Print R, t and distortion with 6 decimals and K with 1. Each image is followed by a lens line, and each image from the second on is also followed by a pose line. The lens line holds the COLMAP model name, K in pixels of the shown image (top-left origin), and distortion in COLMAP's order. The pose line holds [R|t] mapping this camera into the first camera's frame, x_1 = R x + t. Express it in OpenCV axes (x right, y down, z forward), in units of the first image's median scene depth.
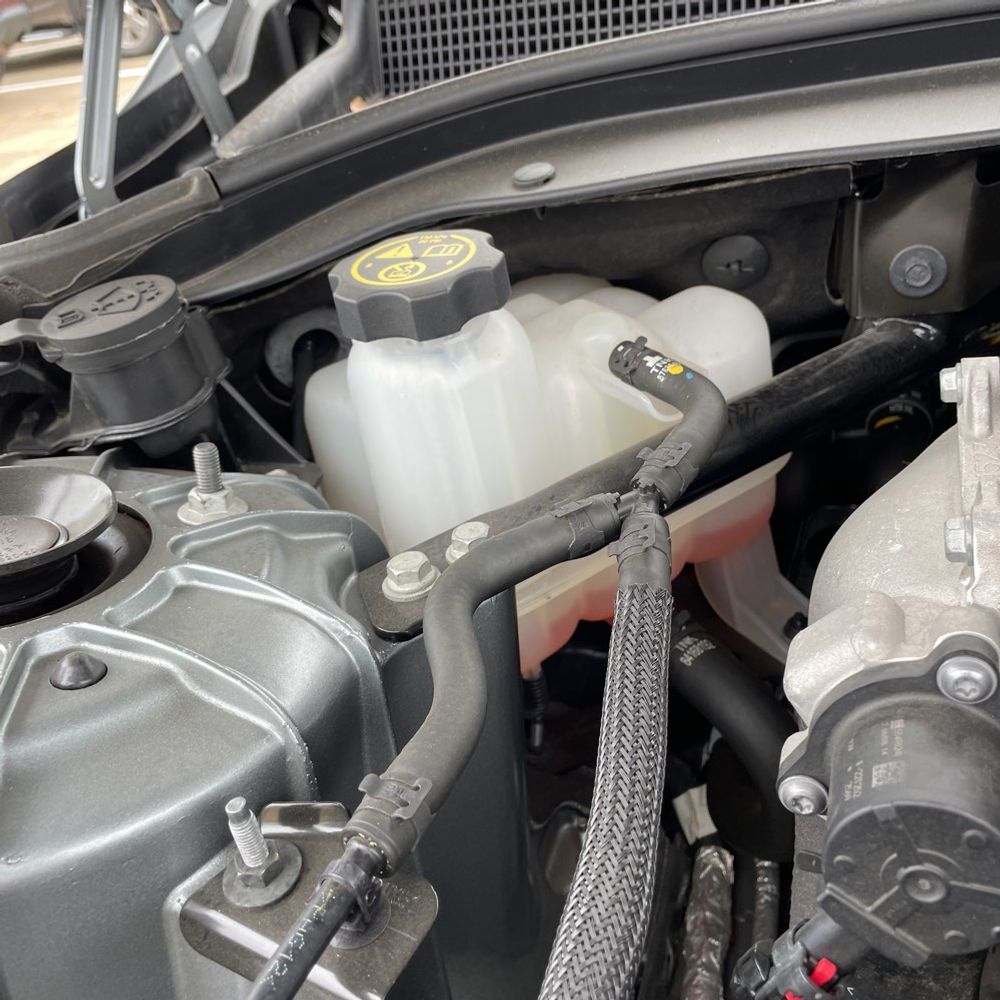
lens RADIAL K [[1015.2, 0, 500.5], [0, 1015.2, 501.8], [0, 0, 1]] dist [0.031985, 0.000000]
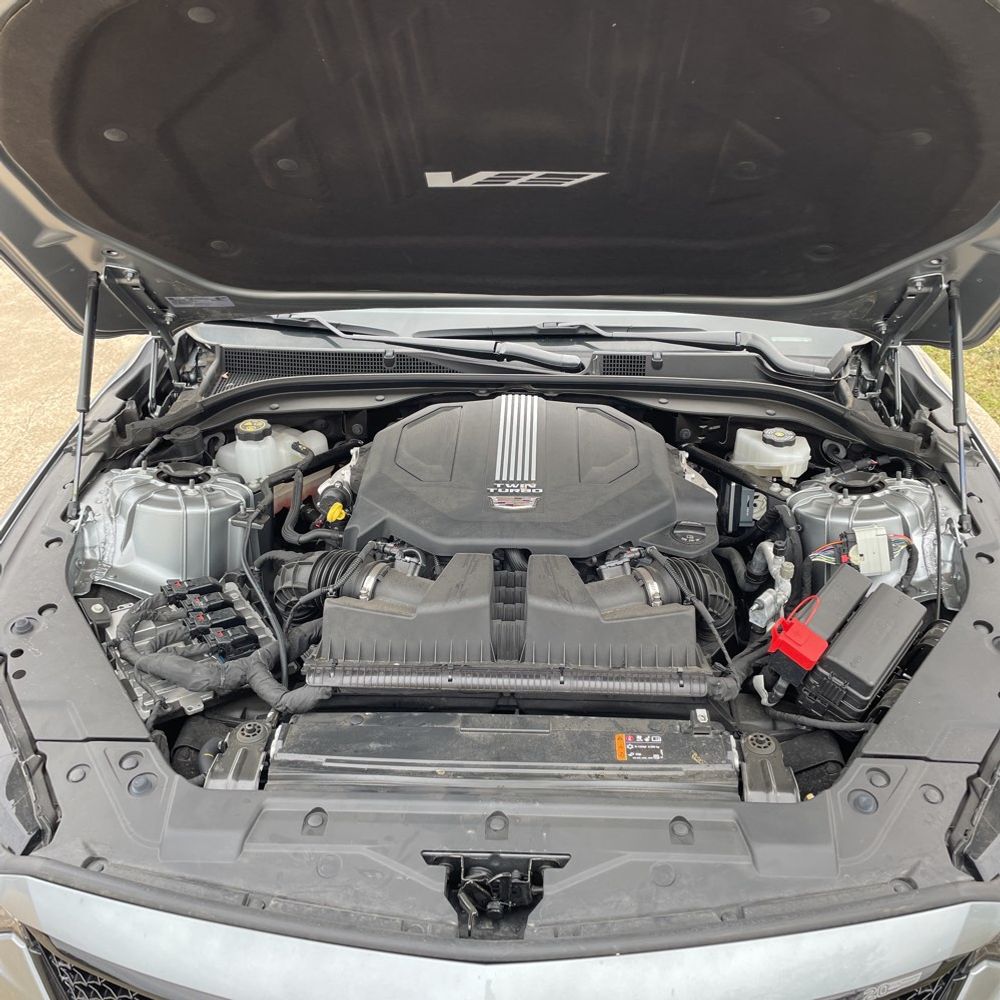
lens RADIAL K [[1015.2, 0, 502.0], [0, 1015.2, 499.9], [0, 0, 1]] dist [0.031985, 0.000000]
pose [[0.945790, 0.010477, 0.324608, -0.536827], [0.019495, 0.995846, -0.088943, 0.593577], [-0.324192, 0.090449, 0.941657, -4.041526]]
